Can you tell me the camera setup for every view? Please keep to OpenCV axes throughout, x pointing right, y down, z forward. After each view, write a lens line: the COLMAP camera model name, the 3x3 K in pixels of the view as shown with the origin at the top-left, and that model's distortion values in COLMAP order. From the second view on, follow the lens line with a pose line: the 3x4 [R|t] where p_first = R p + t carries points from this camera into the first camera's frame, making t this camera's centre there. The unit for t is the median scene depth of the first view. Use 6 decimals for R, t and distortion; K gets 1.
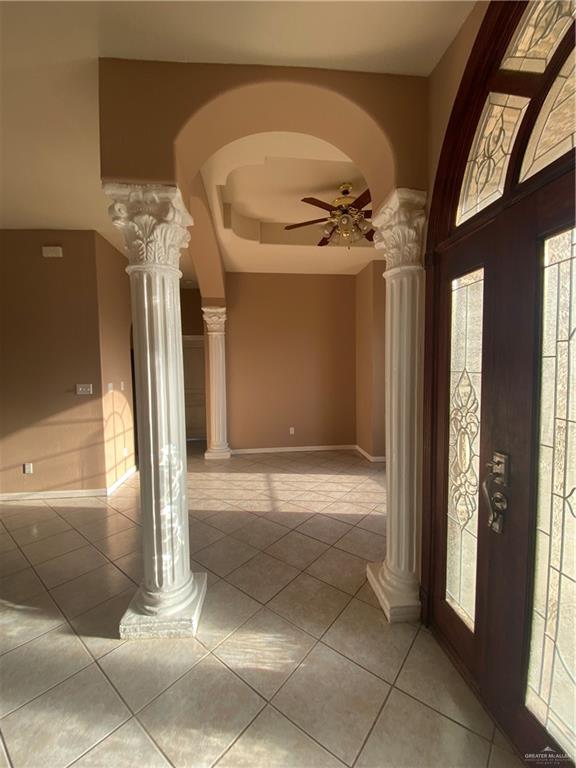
lens RADIAL K [[315.4, 0, 288.9], [0, 315.4, 384.8], [0, 0, 1]] dist [-0.000137, -0.006296]
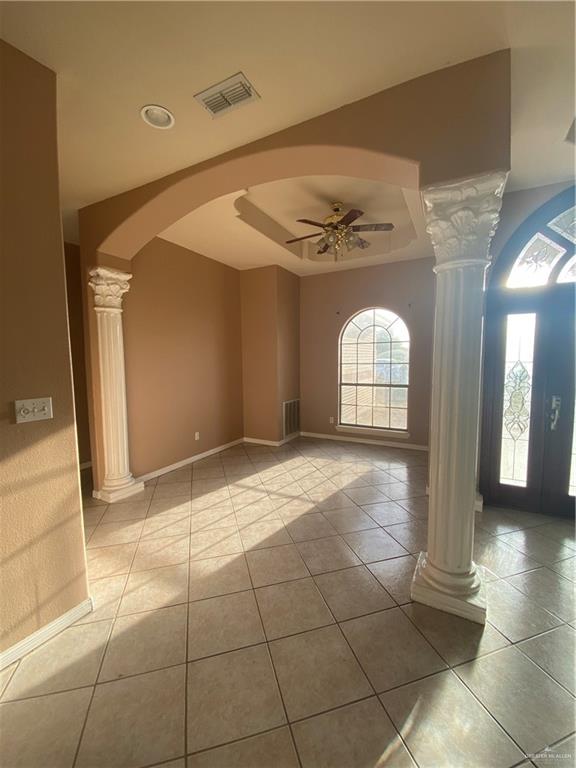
lens RADIAL K [[315.4, 0, 285.9], [0, 315.4, 386.0], [0, 0, 1]] dist [-0.000137, -0.006296]
pose [[0.556331, -0.062613, 0.828598, -0.798325], [0.049881, 0.997875, 0.041913, -0.018992], [-0.829462, 0.018014, 0.558272, 0.449060]]
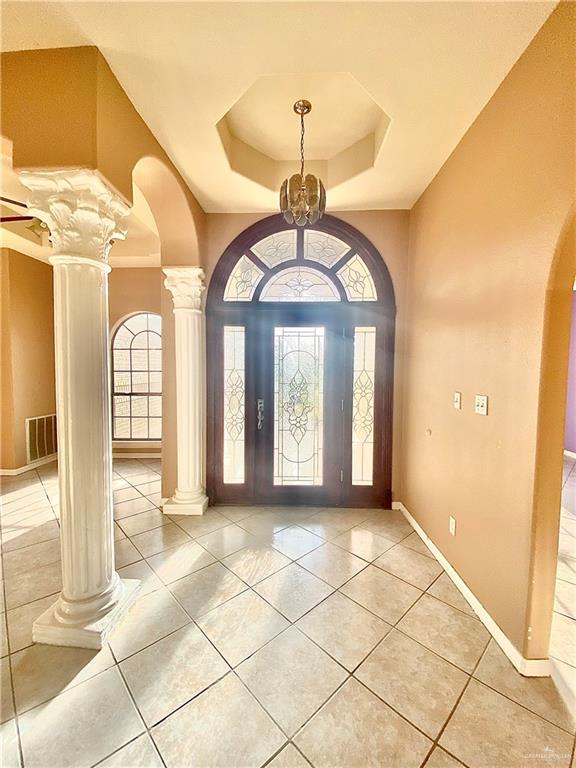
lens RADIAL K [[315.4, 0, 300.4], [0, 315.4, 384.6], [0, 0, 1]] dist [-0.000137, -0.006296]
pose [[0.099203, -0.038750, 0.994312, -0.654027], [0.055390, 0.997907, 0.033364, 0.007331], [-0.993524, 0.051765, 0.101142, 0.126301]]
